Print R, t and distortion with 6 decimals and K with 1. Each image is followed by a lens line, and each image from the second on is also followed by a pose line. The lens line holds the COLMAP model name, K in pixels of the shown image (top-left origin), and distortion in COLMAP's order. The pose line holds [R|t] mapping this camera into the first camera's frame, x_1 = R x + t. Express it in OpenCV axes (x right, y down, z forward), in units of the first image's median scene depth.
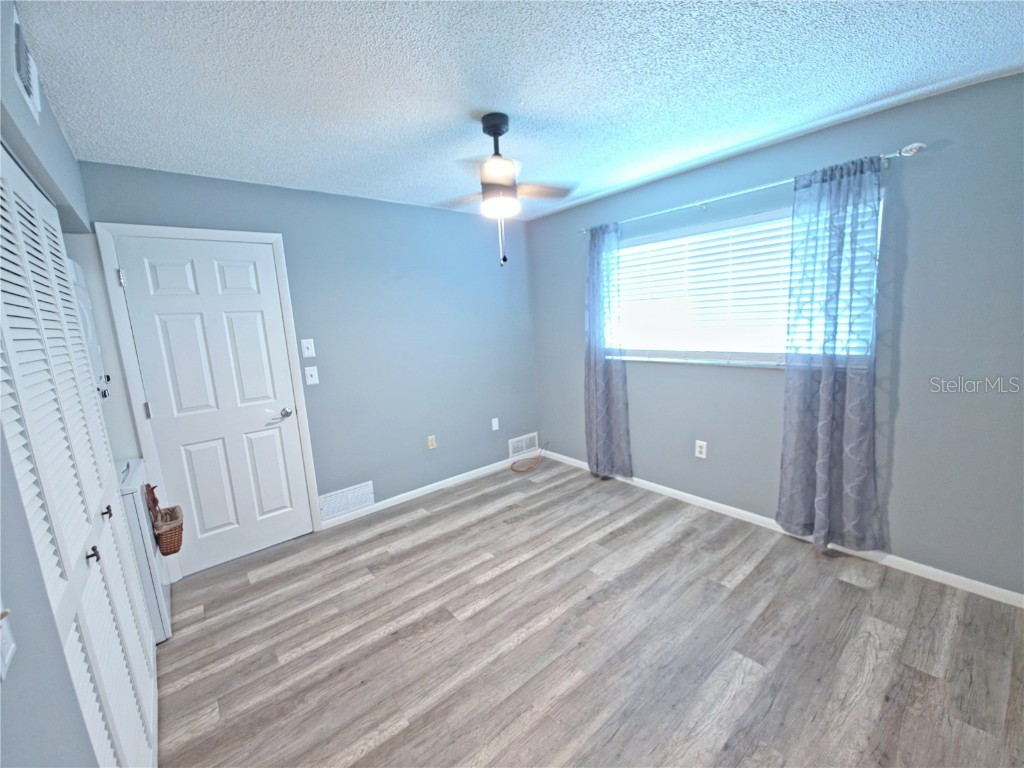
lens RADIAL K [[412.6, 0, 517.9], [0, 412.6, 381.6], [0, 0, 1]] dist [0.009196, -0.004964]
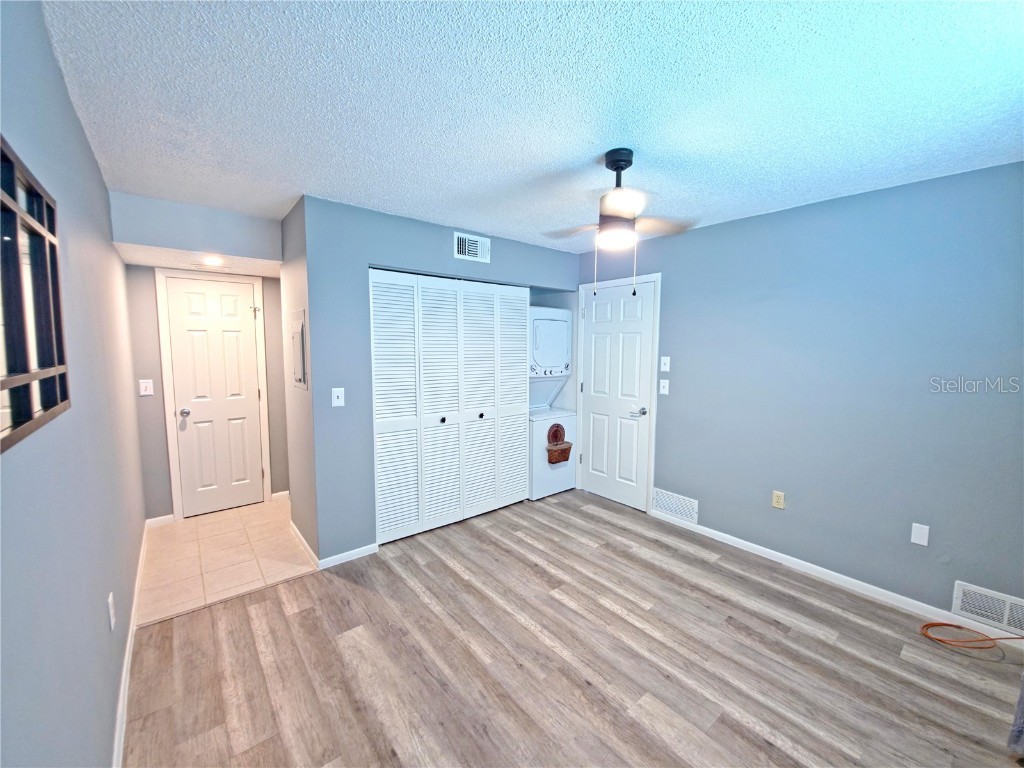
lens RADIAL K [[412.6, 0, 506.7], [0, 412.6, 382.8], [0, 0, 1]] dist [0.009196, -0.004964]
pose [[-0.019042, 0.148510, -0.988728, 0.759034], [-0.165340, 0.974823, 0.149606, -0.143162], [0.986053, 0.166325, 0.005992, 0.599798]]
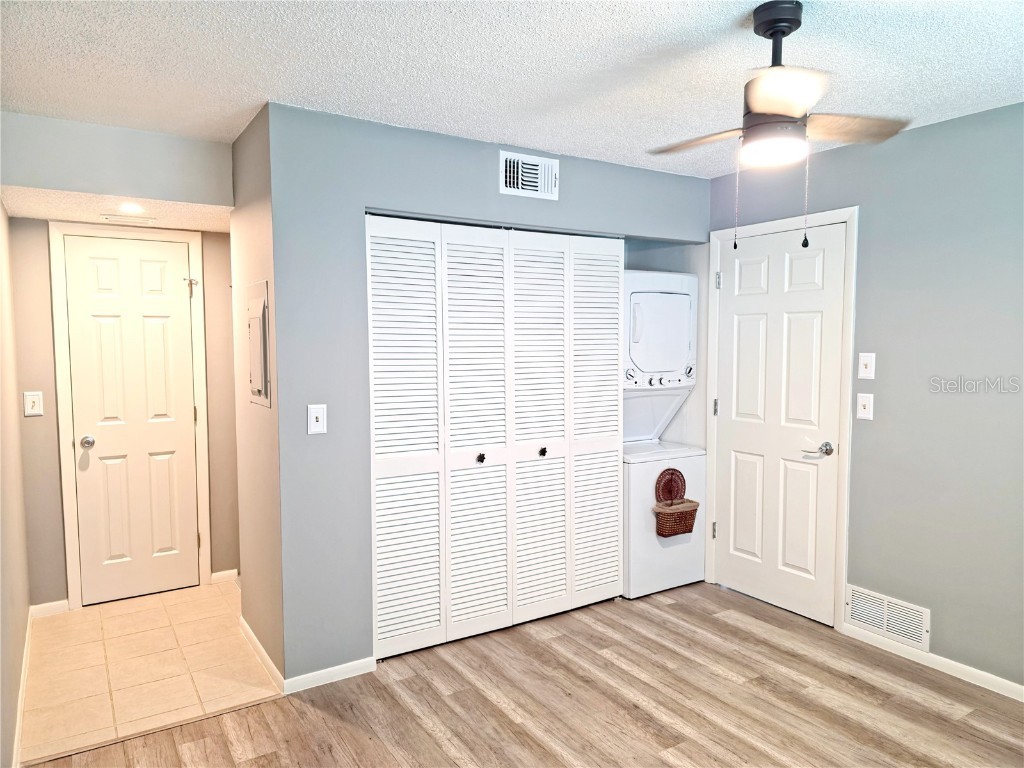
lens RADIAL K [[697.7, 0, 503.9], [0, 697.7, 391.0], [0, 0, 1]] dist [0.062583, -0.052454]
pose [[-0.134373, 0.133351, -0.981917, 0.791700], [-0.150178, 0.976718, 0.153197, -0.141356], [0.979485, 0.168048, -0.111218, 0.601268]]
